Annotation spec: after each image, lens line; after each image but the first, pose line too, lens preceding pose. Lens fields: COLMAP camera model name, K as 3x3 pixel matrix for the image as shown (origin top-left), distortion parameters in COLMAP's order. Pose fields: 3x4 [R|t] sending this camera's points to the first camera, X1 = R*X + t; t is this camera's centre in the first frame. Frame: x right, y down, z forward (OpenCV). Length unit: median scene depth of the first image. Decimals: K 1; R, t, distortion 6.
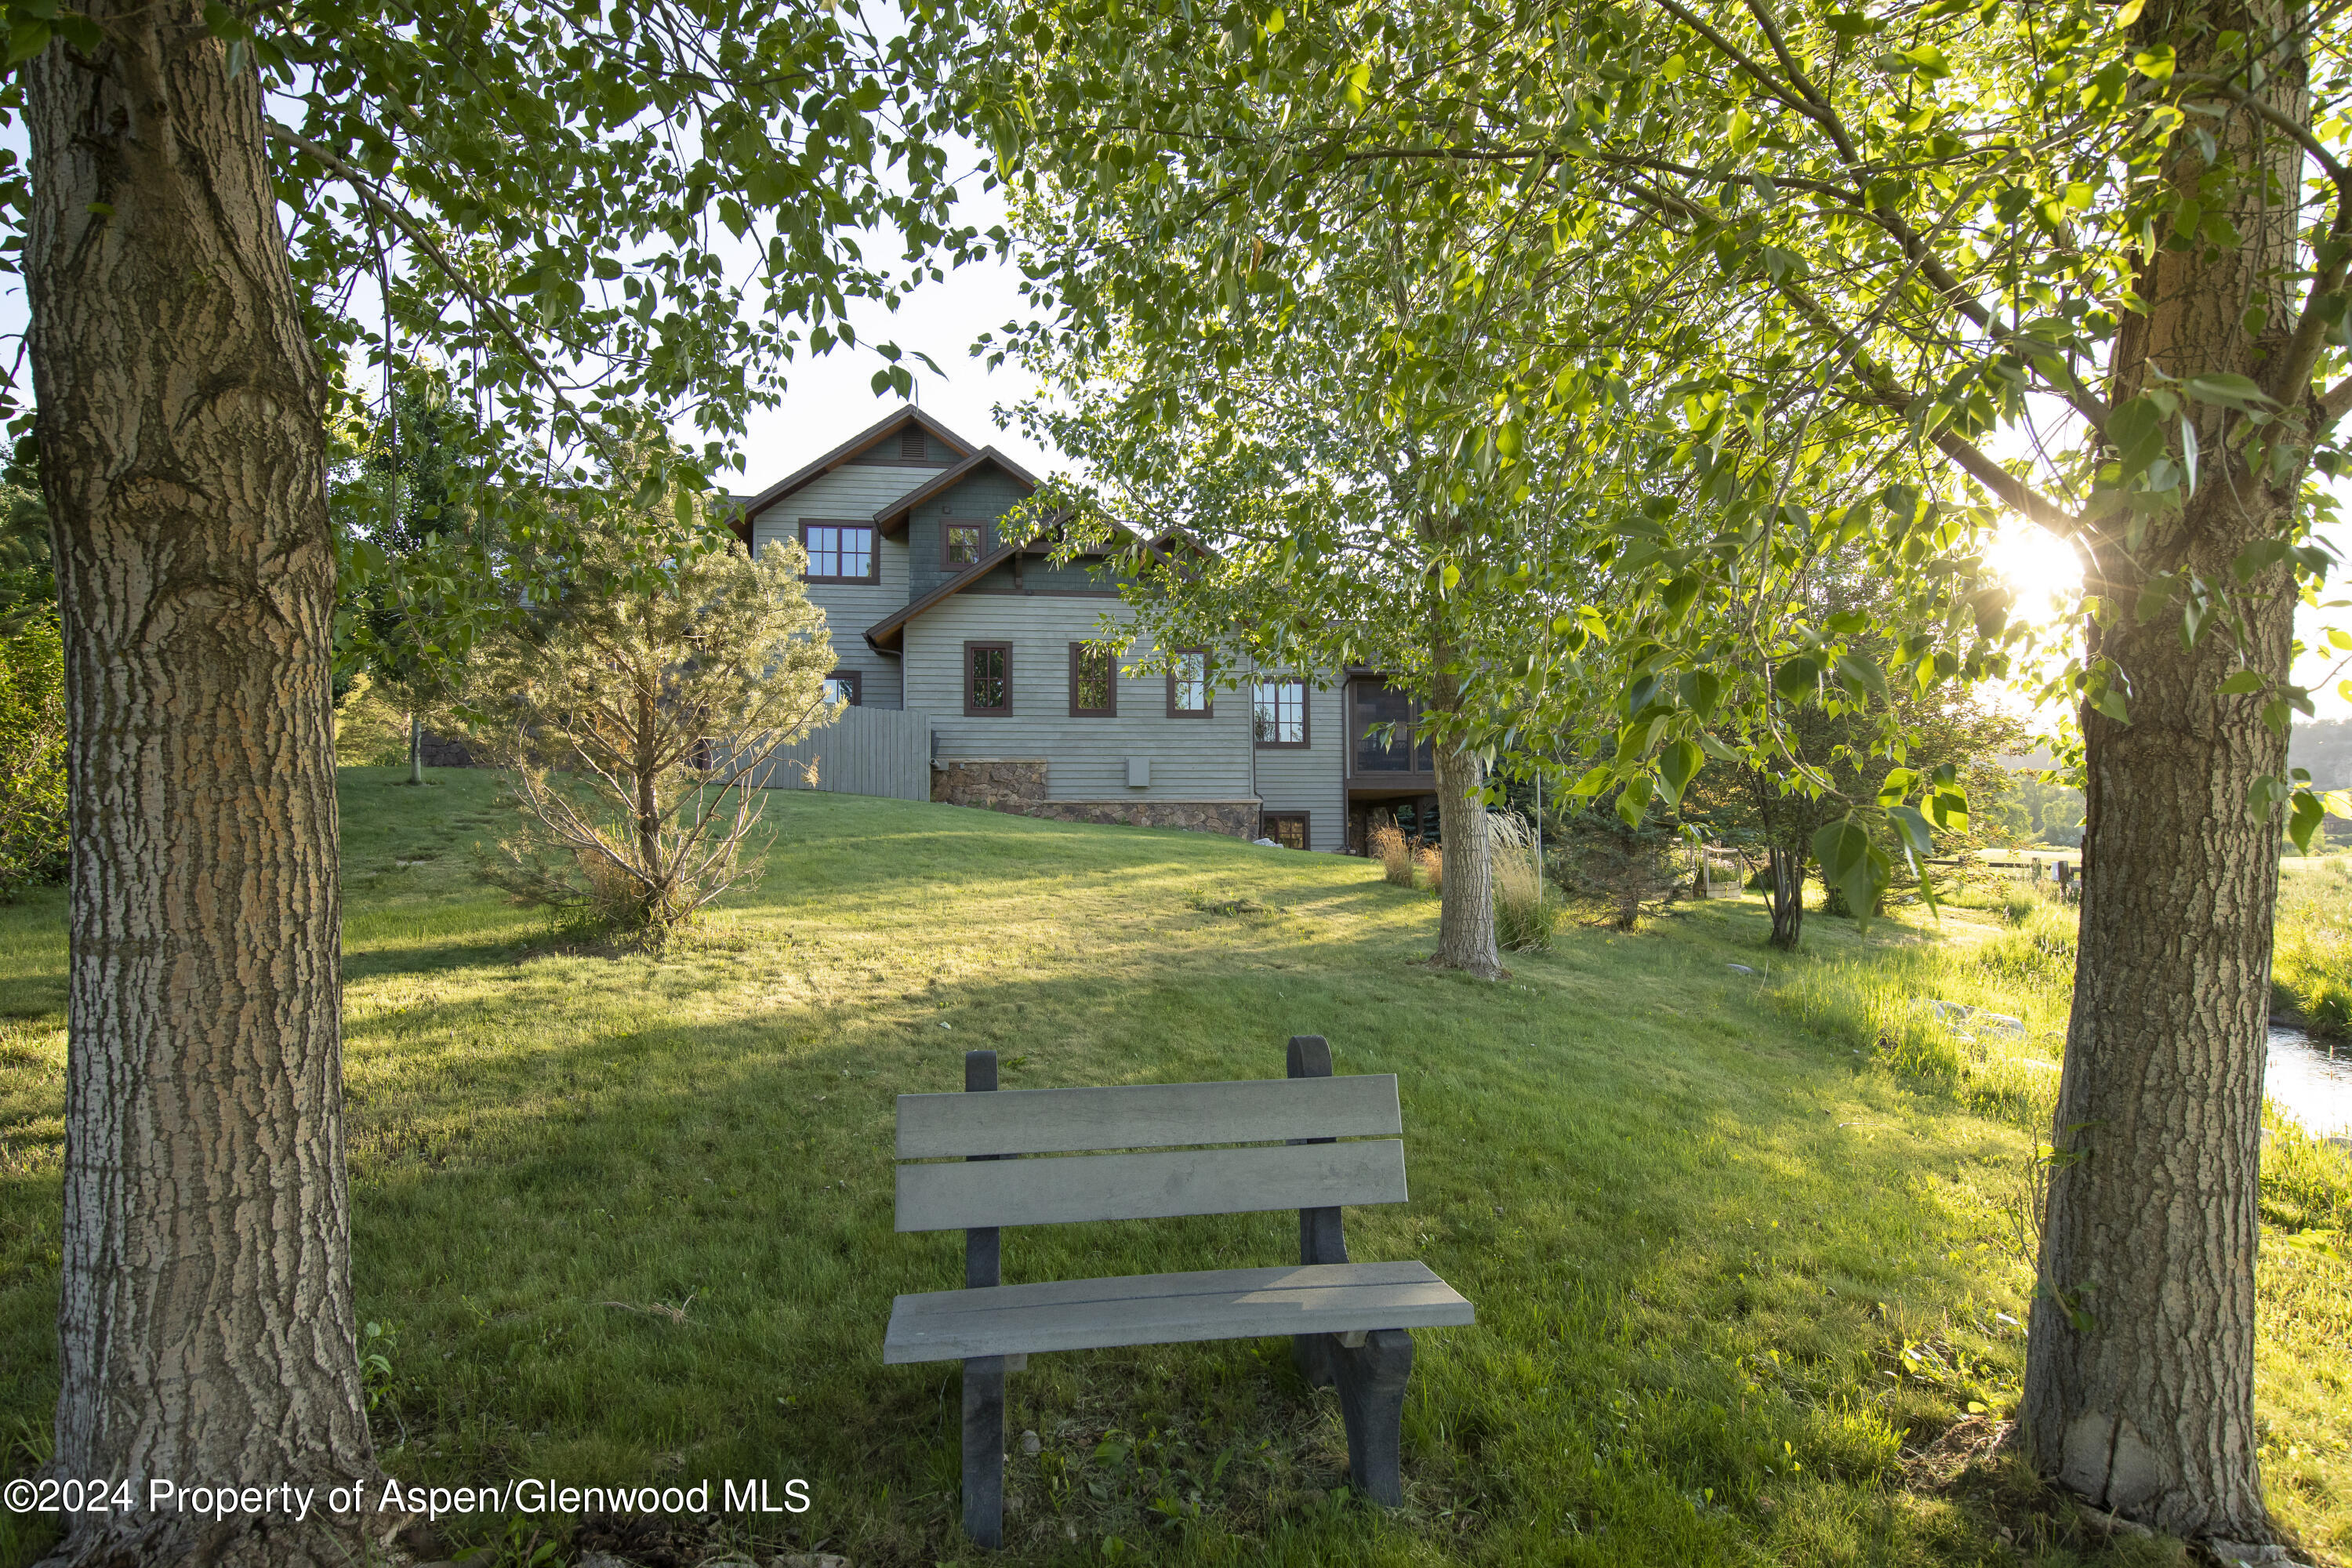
lens RADIAL K [[1221.7, 0, 1176.5], [0, 1221.7, 785.0], [0, 0, 1]] dist [0.012916, -0.000299]
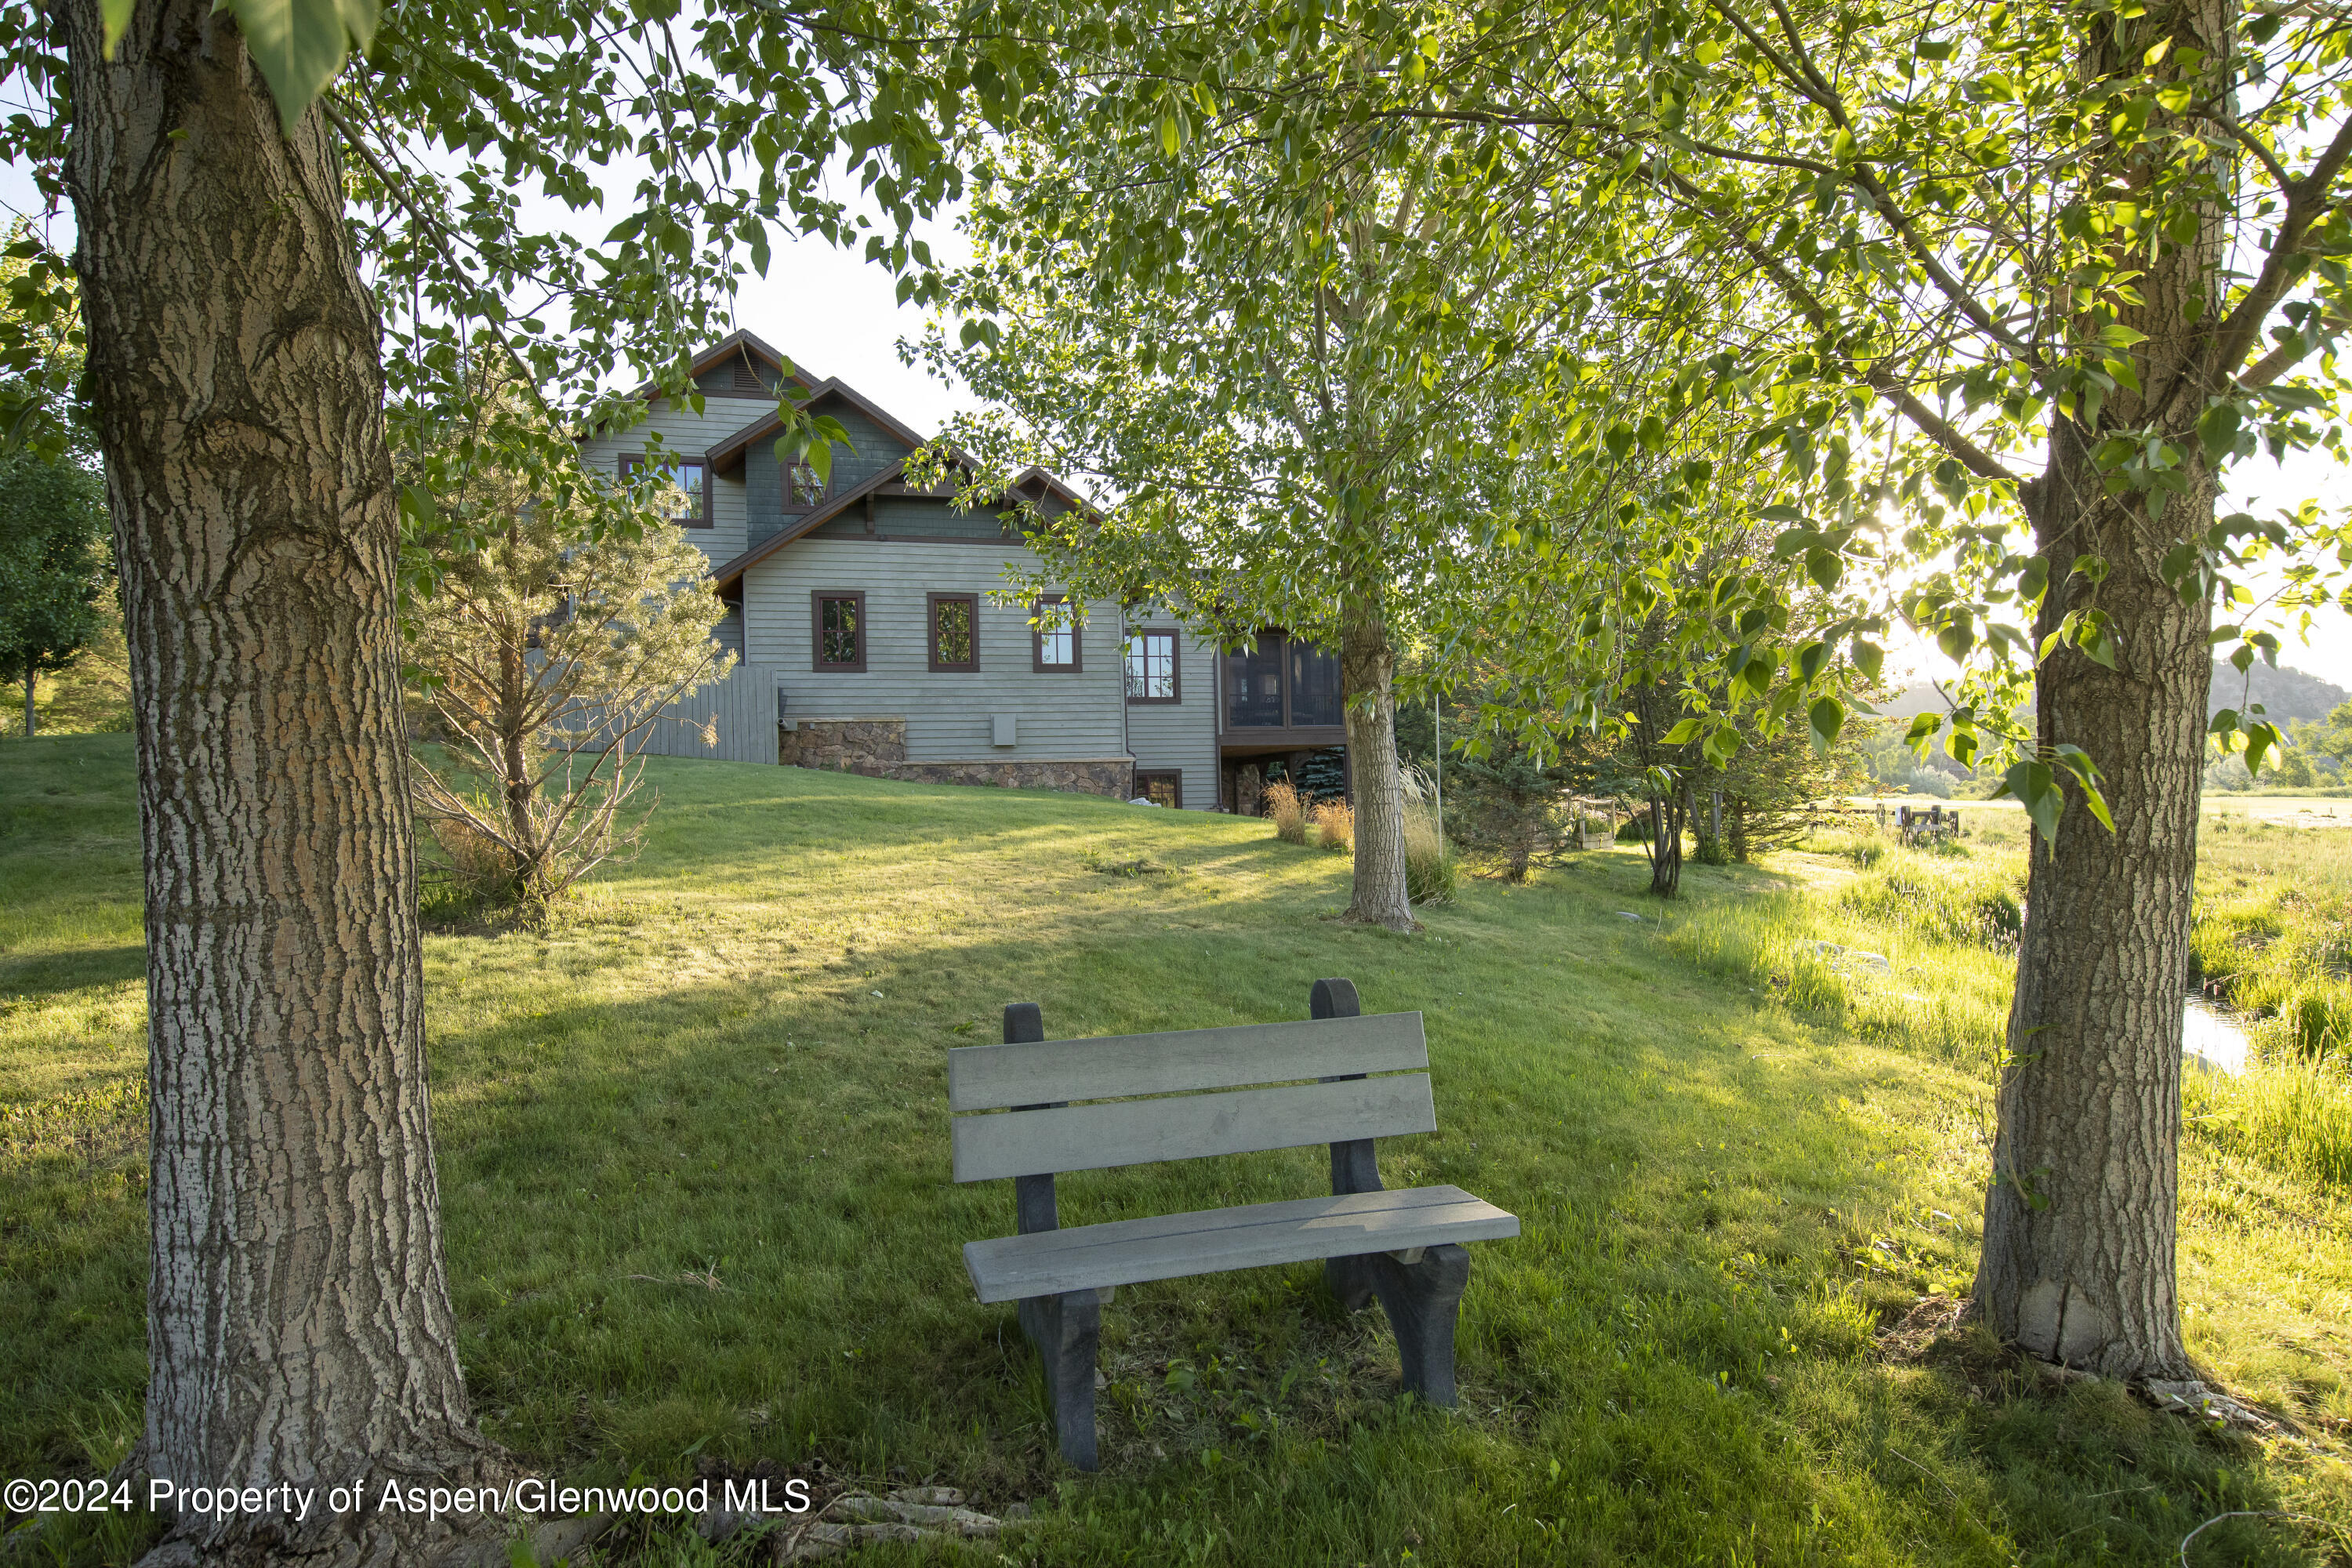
lens RADIAL K [[1292.5, 0, 1176.6], [0, 1292.5, 781.9], [0, 0, 1]] dist [0.017855, 0.001842]
pose [[0.992218, -0.015875, 0.123496, -0.160698], [0.012238, 0.999470, 0.030152, 0.004958], [-0.123910, -0.028406, 0.991887, -0.064964]]
